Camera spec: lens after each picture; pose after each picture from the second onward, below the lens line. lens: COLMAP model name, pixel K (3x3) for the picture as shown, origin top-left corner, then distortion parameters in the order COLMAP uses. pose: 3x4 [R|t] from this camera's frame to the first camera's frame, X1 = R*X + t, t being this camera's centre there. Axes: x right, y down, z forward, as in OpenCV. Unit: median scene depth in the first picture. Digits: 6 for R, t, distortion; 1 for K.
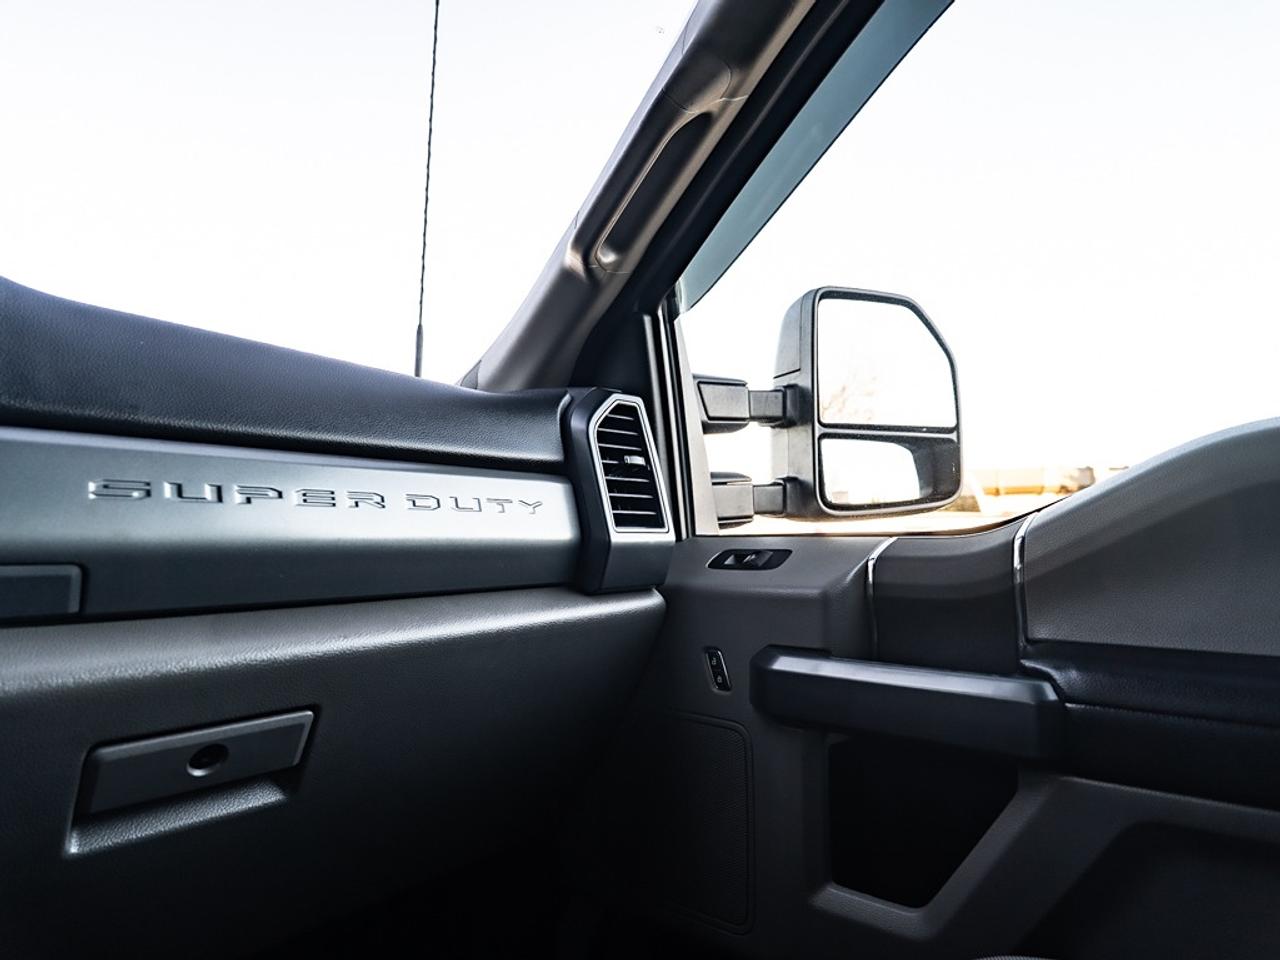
lens RADIAL K [[783.9, 0, 640.0], [0, 783.9, 480.0], [0, 0, 1]] dist [-0.006833, -0.003355]
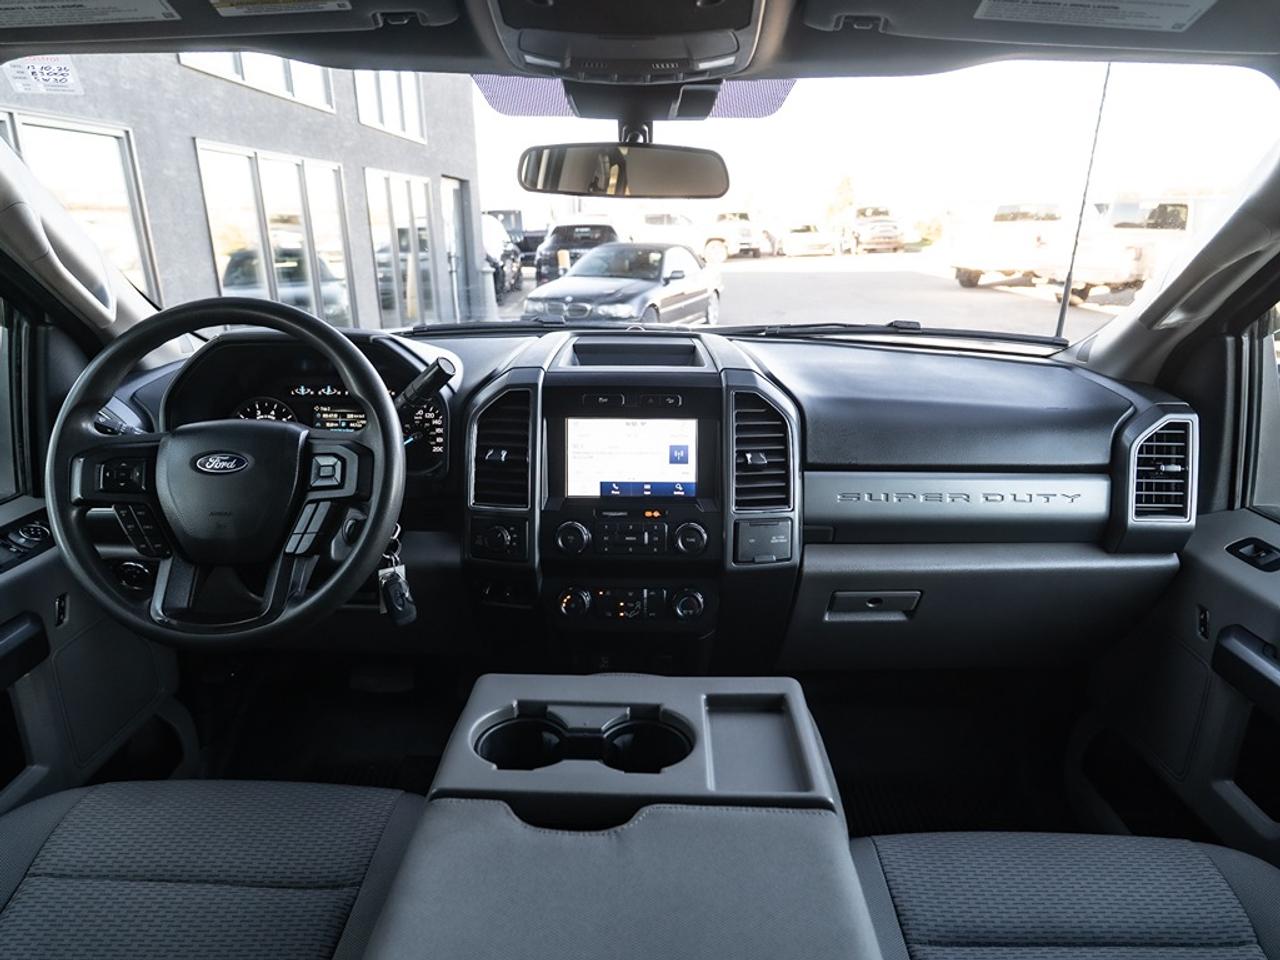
lens RADIAL K [[786.4, 0, 640.0], [0, 786.4, 480.0], [0, 0, 1]] dist [-0.023111, 0.003753]
pose [[0.645289, 0.244928, -0.723611, 0.409574], [0.050059, 0.931618, 0.359975, -0.577289], [0.762297, -0.268511, 0.588902, -0.561536]]
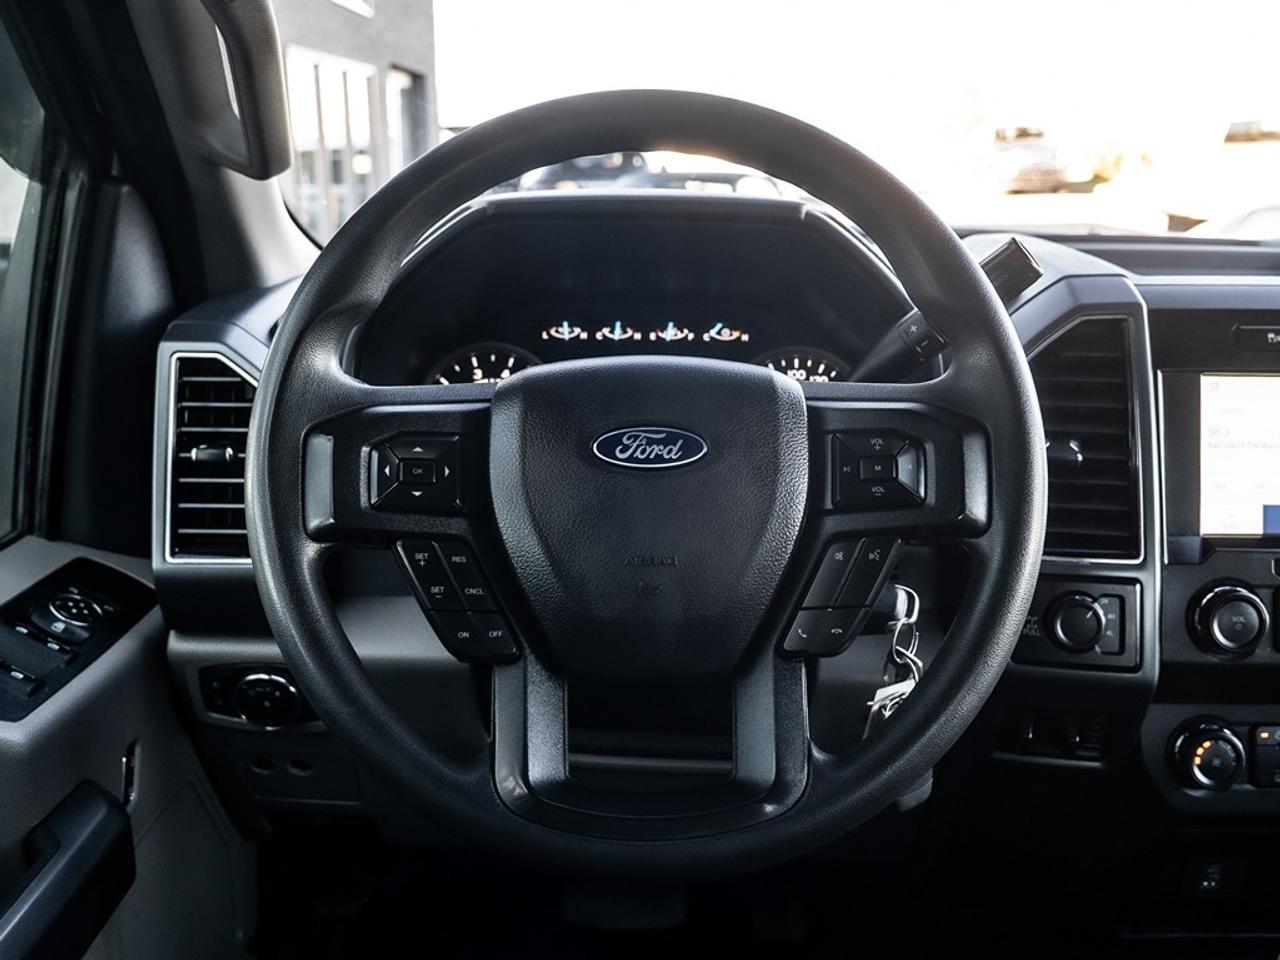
lens RADIAL K [[1215.8, 0, 644.6], [0, 1215.8, 466.1], [0, 0, 1]] dist [-0.016324, -0.009526]
pose [[0.651616, 0.197322, -0.732435, -0.260486], [0.046021, 0.953511, 0.297824, -0.439278], [0.757152, -0.227774, 0.612242, -0.847883]]
